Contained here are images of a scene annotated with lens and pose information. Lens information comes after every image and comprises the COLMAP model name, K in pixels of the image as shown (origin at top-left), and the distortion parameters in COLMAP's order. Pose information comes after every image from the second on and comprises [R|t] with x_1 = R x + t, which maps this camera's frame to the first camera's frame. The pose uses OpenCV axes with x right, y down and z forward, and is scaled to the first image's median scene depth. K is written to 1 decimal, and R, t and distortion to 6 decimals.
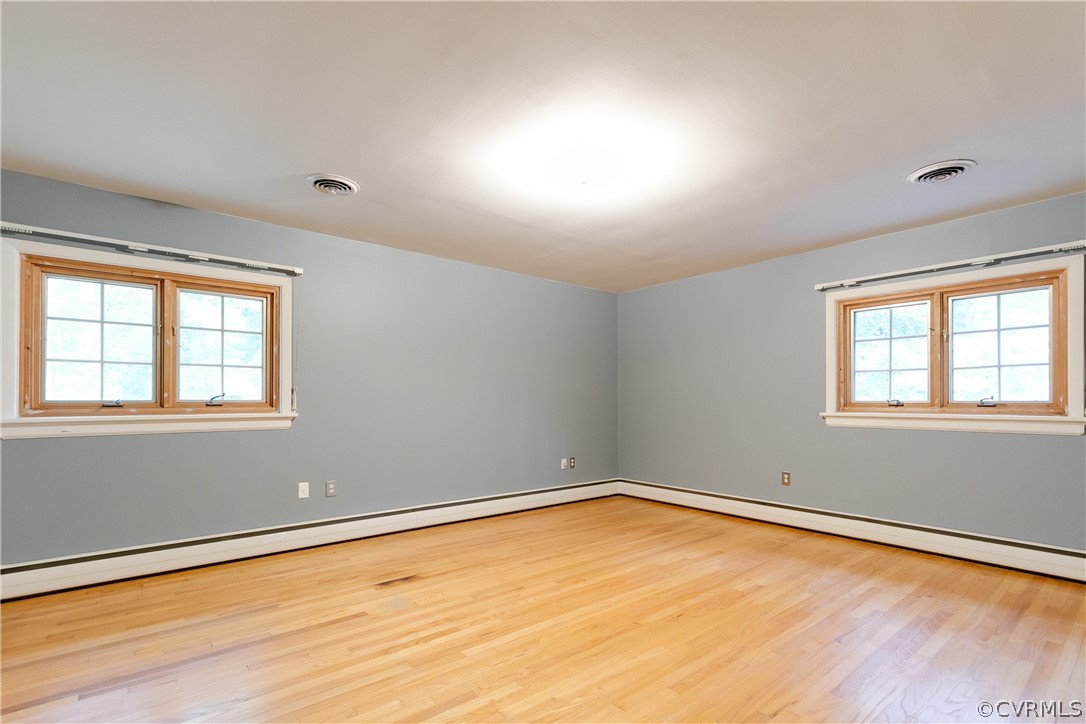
lens RADIAL K [[489.7, 0, 509.1], [0, 489.7, 404.3], [0, 0, 1]] dist [0.000705, -0.000086]
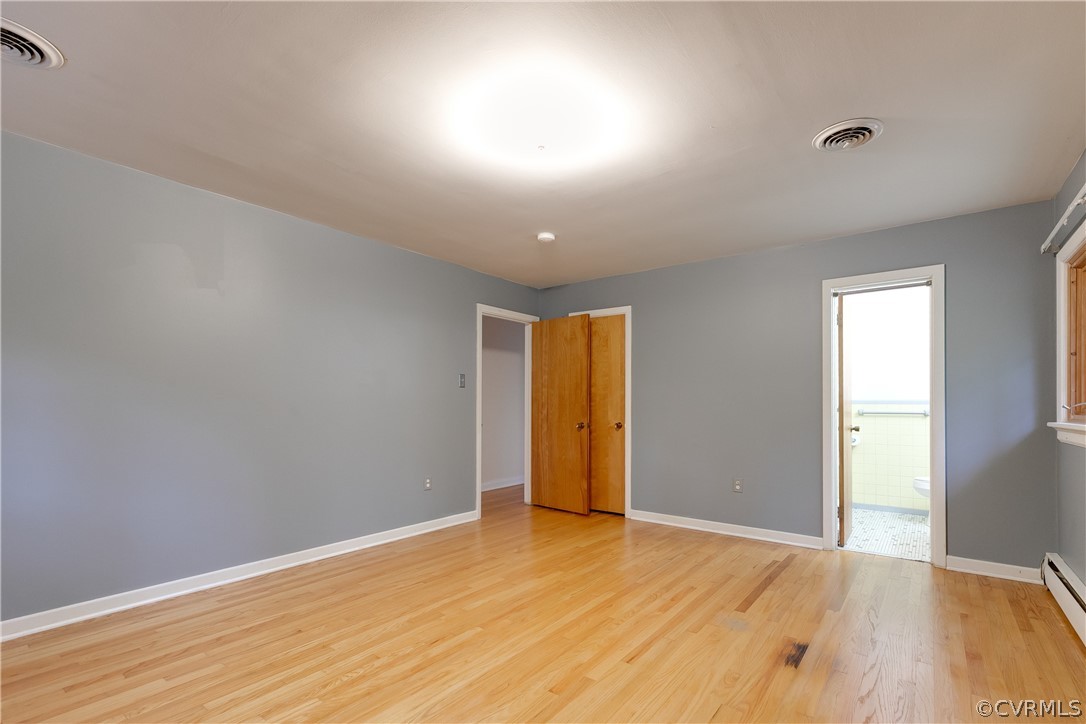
lens RADIAL K [[500.0, 0, 537.6], [0, 500.0, 399.2], [0, 0, 1]] dist [0.017043, 0.000157]
pose [[-0.964655, -0.002276, -0.263507, 0.323894], [0.000307, 0.999952, -0.009762, -0.010304], [0.263517, -0.009498, -0.964608, 1.542679]]
